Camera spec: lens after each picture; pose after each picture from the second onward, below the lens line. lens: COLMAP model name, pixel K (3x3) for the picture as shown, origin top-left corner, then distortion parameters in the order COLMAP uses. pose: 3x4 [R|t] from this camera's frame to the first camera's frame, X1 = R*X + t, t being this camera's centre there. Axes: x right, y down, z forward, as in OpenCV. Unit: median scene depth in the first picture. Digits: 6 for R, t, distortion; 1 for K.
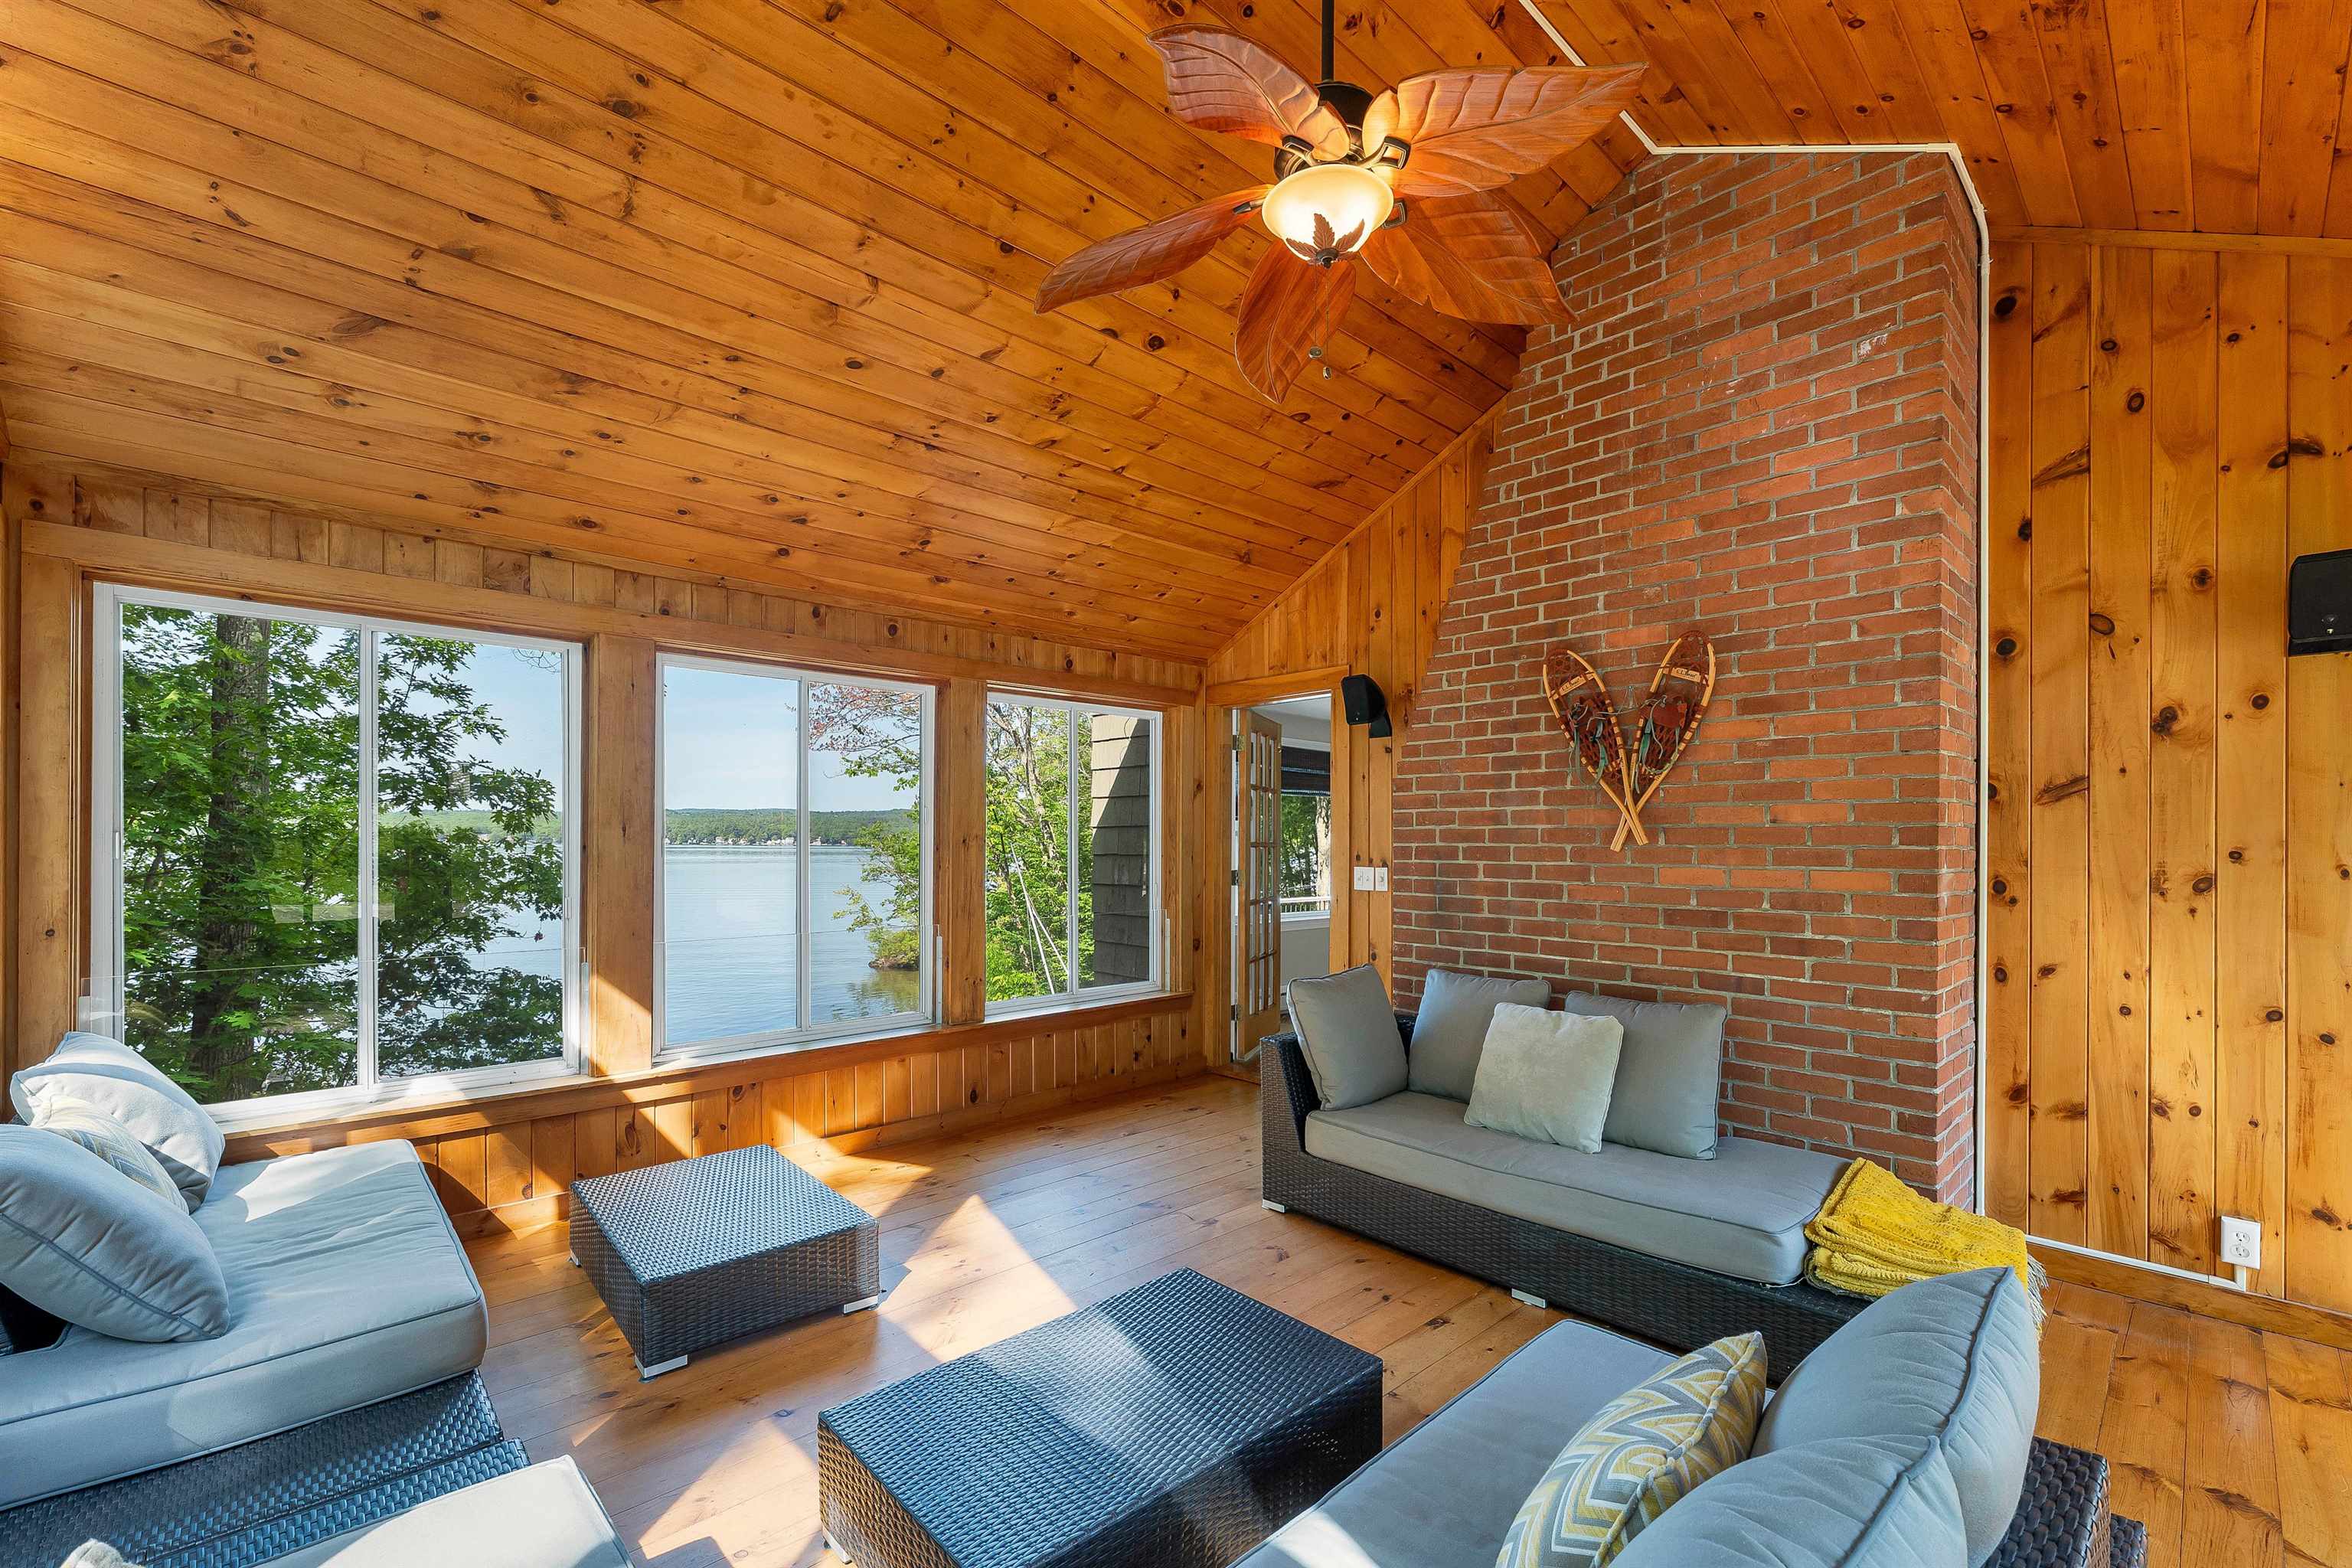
lens RADIAL K [[977.6, 0, 1174.5], [0, 977.6, 841.8], [0, 0, 1]] dist [-0.000047, -0.000088]
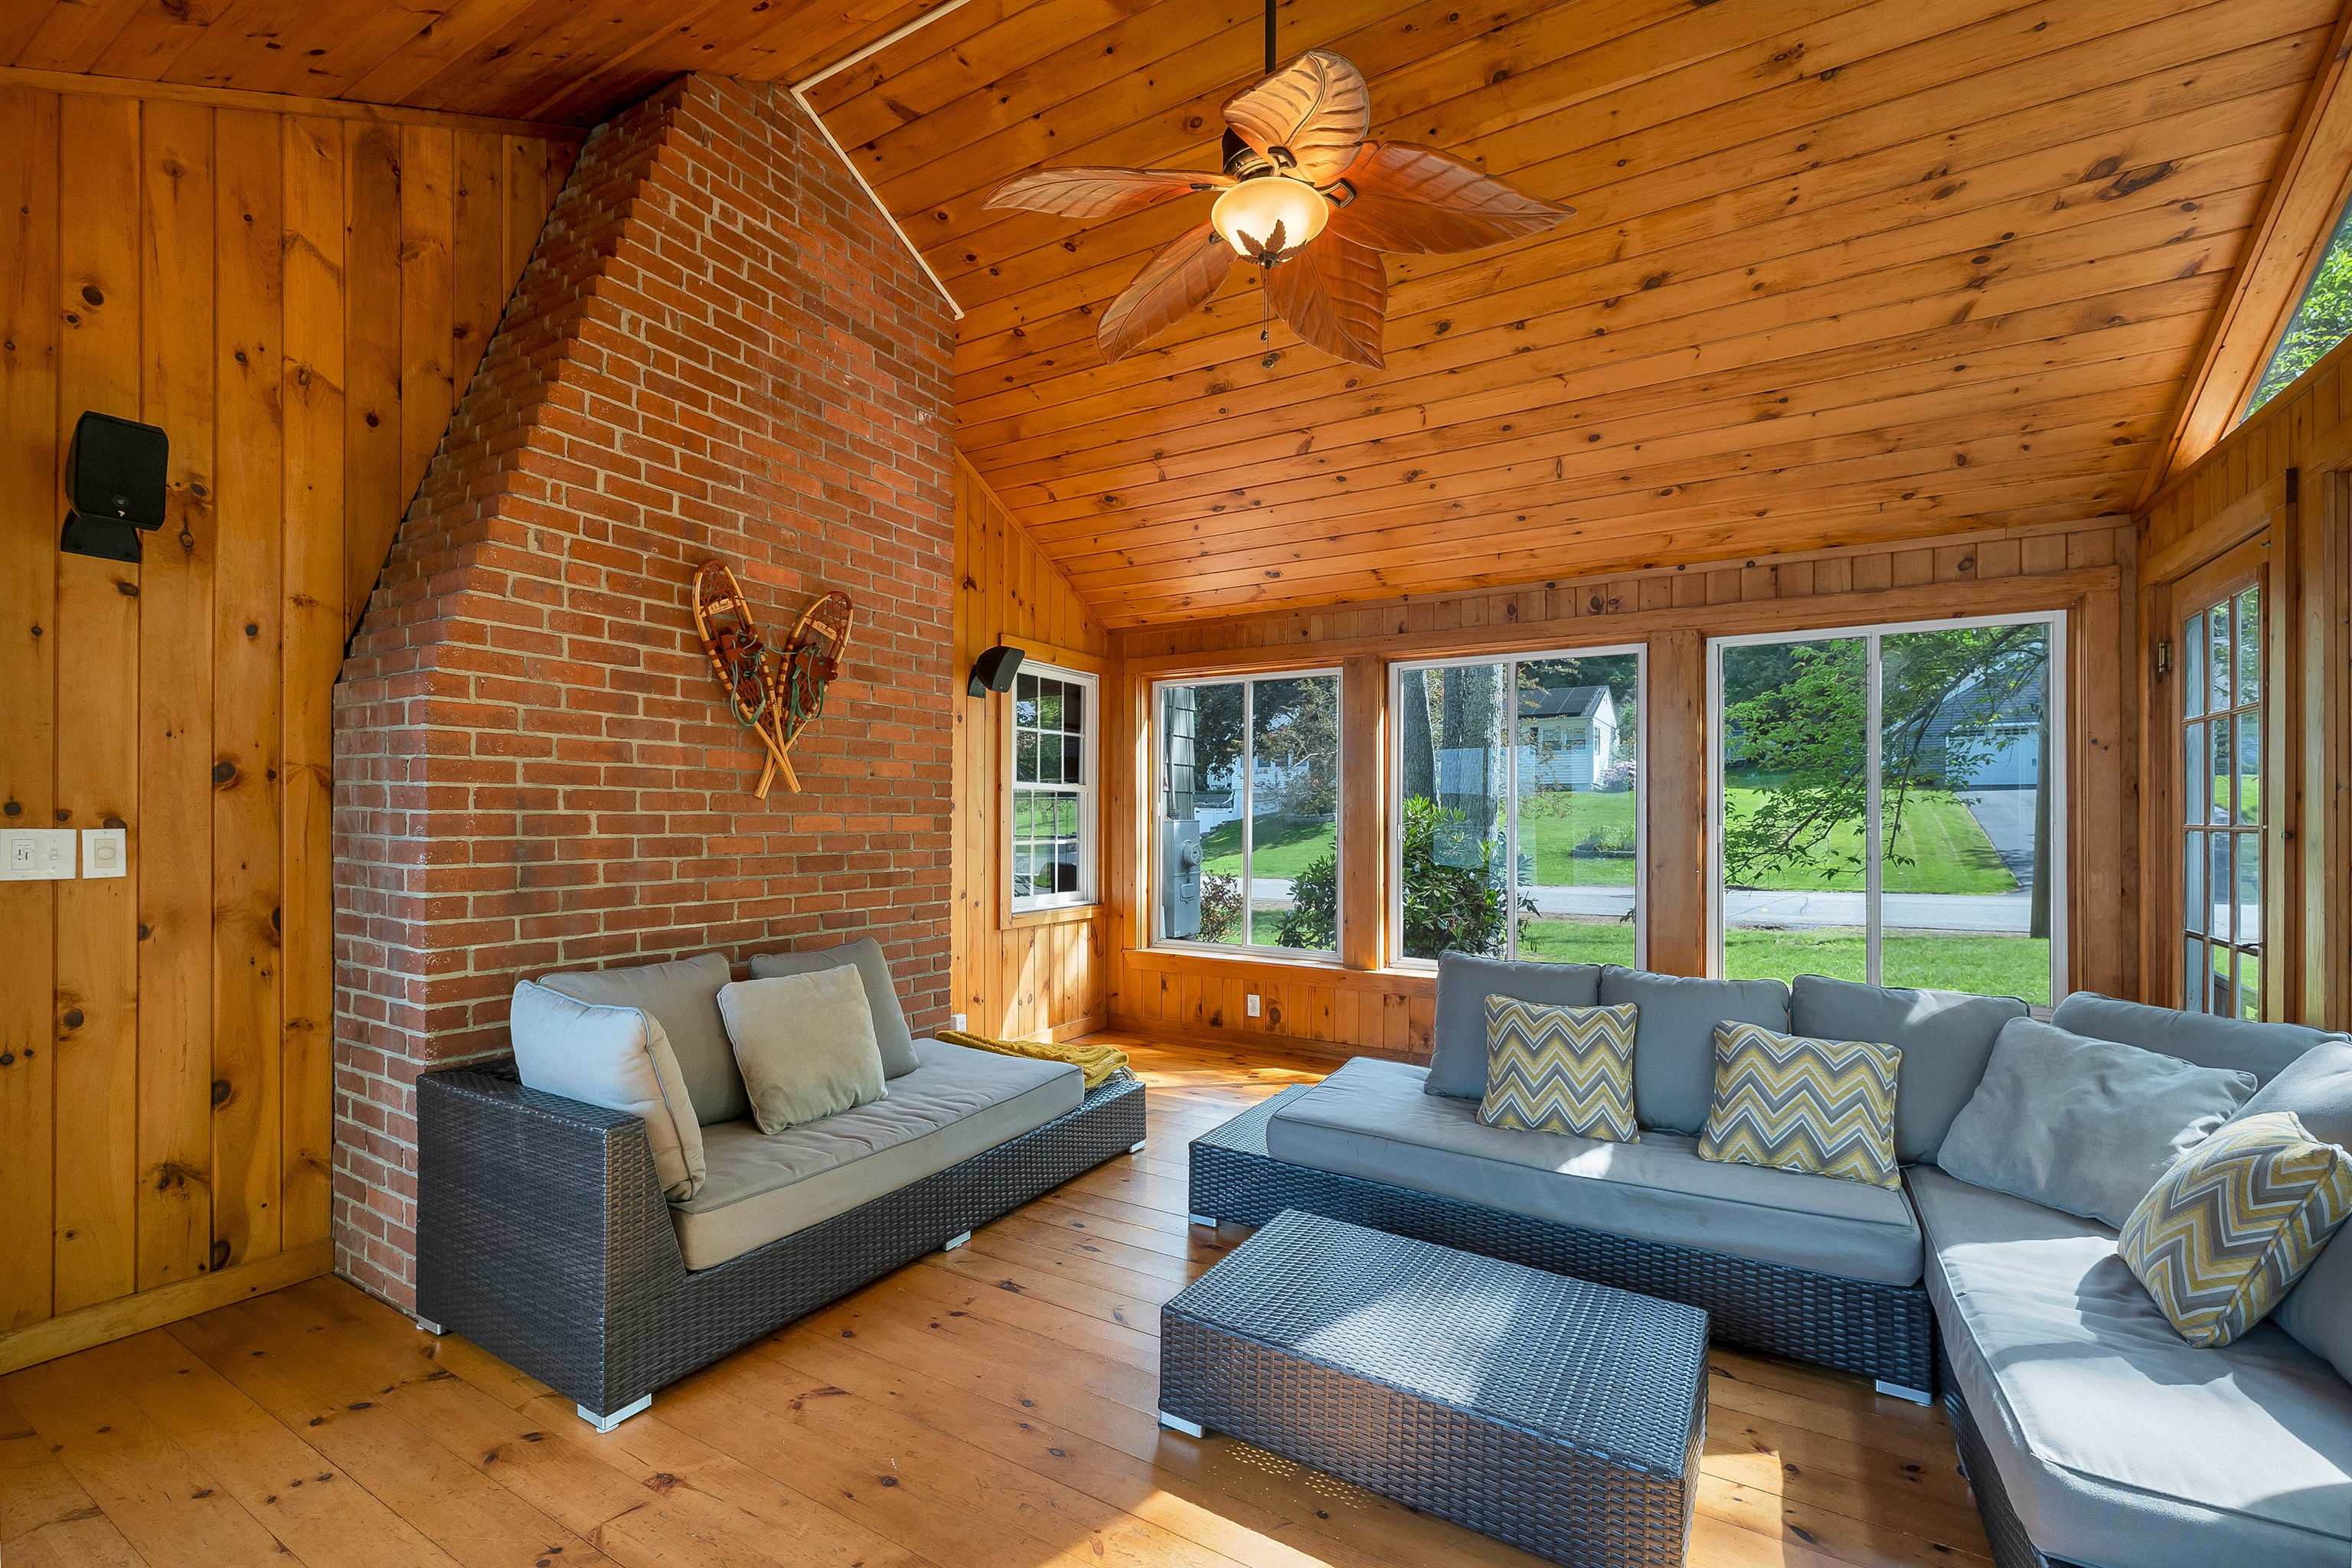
lens RADIAL K [[978.0, 0, 1179.2], [0, 978.0, 810.2], [0, 0, 1]] dist [-0.000921, -0.000075]
pose [[-0.271441, 0.002907, 0.962451, -0.529972], [-0.006336, 0.999968, -0.004807, 0.021369], [-0.962434, -0.007403, -0.271414, 0.835589]]
